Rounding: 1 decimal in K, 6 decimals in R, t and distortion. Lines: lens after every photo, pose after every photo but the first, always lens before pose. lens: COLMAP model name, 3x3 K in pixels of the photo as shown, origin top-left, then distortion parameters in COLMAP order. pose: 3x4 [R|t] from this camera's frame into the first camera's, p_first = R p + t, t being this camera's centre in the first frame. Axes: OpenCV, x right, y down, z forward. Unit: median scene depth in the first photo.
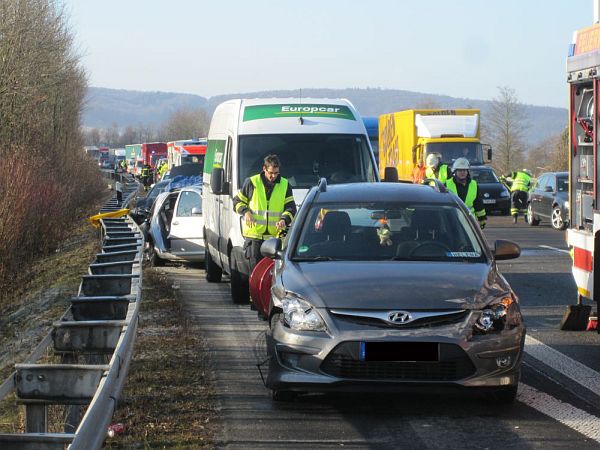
lens RADIAL K [[1685.4, 0, 305.7], [0, 1685.4, 227.6], [0, 0, 1]] dist [-0.057879, 0.000000]
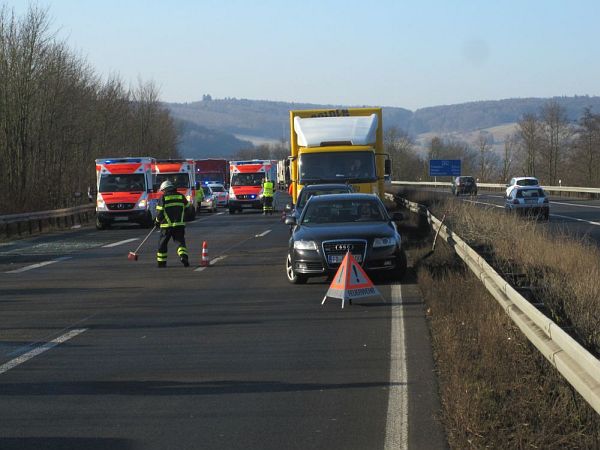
lens RADIAL K [[1685.4, 0, 300.1], [0, 1685.4, 224.9], [0, 0, 1]] dist [-0.057879, 0.000000]
pose [[0.991196, -0.020550, -0.130802, 0.465800], [0.019328, 0.999757, -0.010600, -0.028320], [0.130988, 0.007979, 0.991352, 0.683778]]
